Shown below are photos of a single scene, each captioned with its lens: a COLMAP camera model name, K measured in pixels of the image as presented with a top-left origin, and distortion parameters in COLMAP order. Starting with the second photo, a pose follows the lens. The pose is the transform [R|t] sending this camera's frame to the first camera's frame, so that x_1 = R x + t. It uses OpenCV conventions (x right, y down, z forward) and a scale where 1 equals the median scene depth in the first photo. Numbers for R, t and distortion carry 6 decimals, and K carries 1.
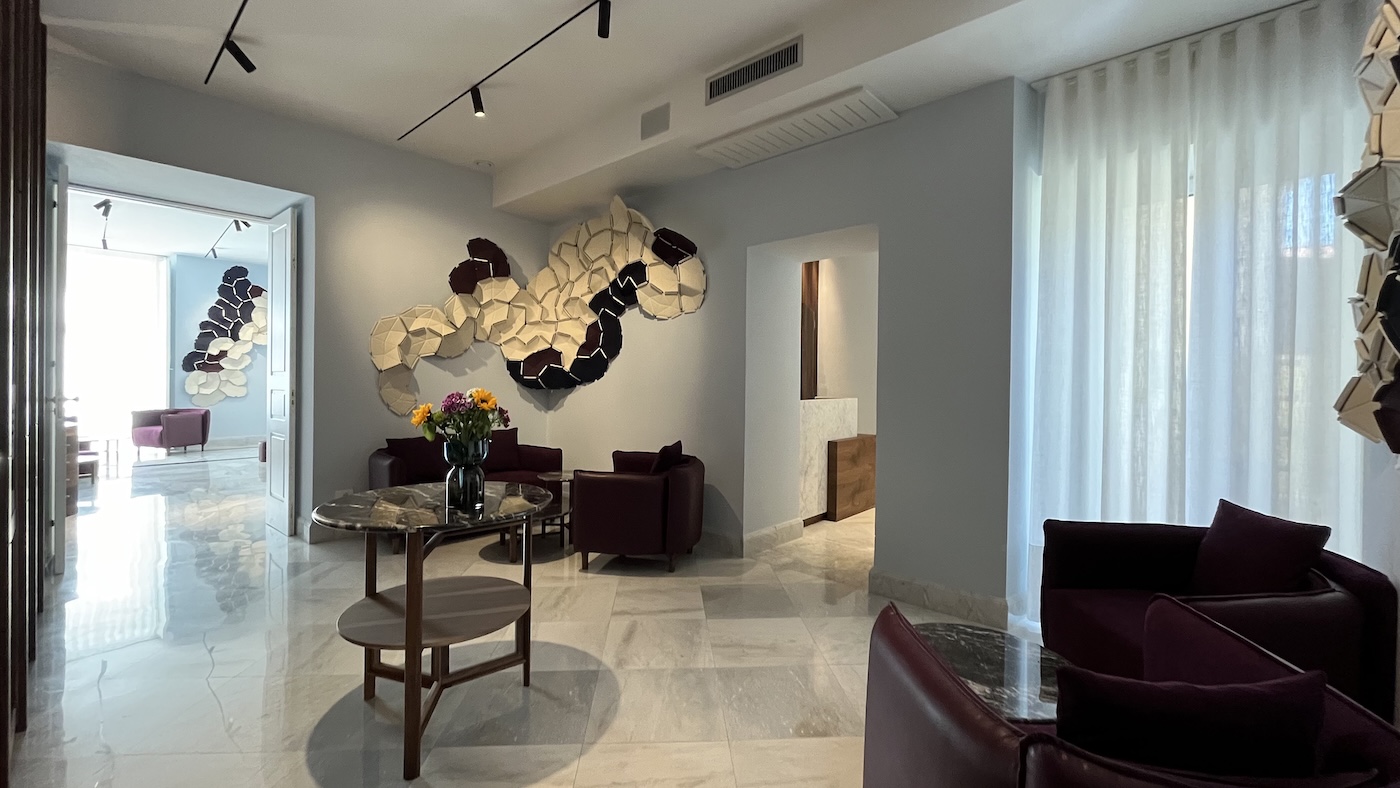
lens RADIAL K [[571.9, 0, 700.0], [0, 571.9, 394.0], [0, 0, 1]] dist [0.000399, 0.000006]
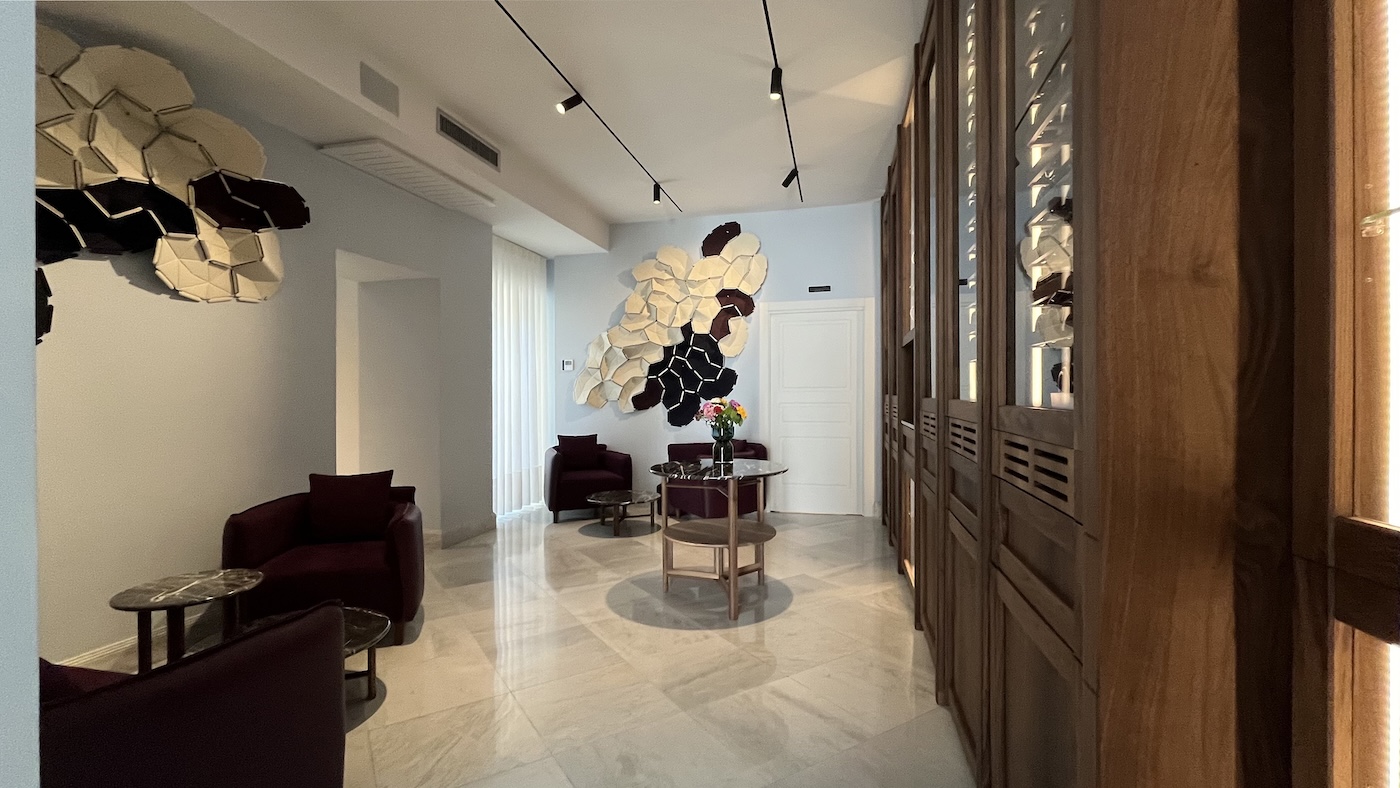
lens RADIAL K [[571.9, 0, 700.0], [0, 571.9, 394.0], [0, 0, 1]] dist [0.000399, 0.000006]
pose [[-0.484201, -0.012639, 0.874865, -1.035651], [0.022549, 0.999383, 0.026919, -0.038069], [-0.874666, 0.032762, -0.483618, 0.993924]]
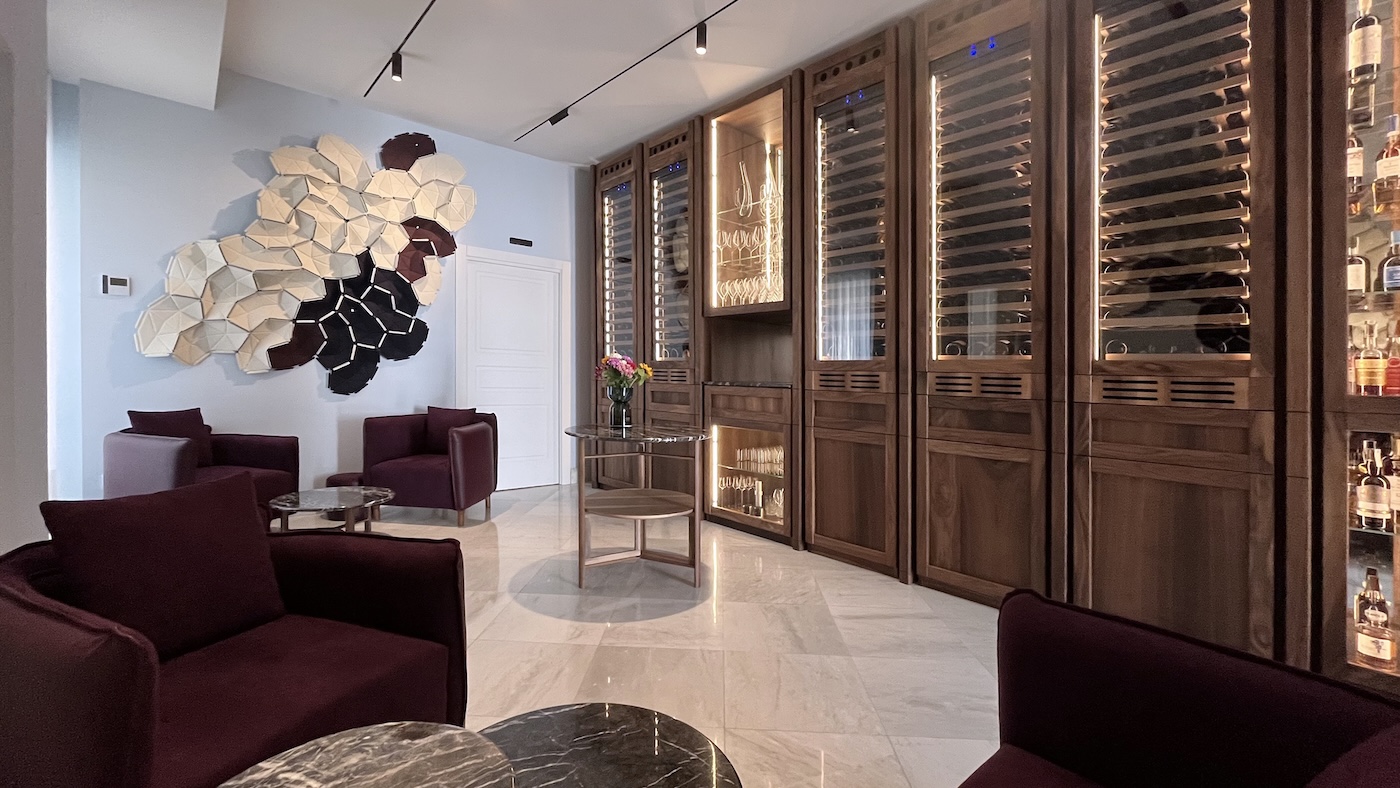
lens RADIAL K [[585.3, 0, 692.1], [0, 585.3, 367.0], [0, 0, 1]] dist [-0.001170, -0.000036]
pose [[-0.992519, -0.035342, 0.116865, -0.410773], [-0.033712, 0.999305, 0.015895, -0.000534], [-0.117345, 0.011836, -0.993021, 1.355628]]
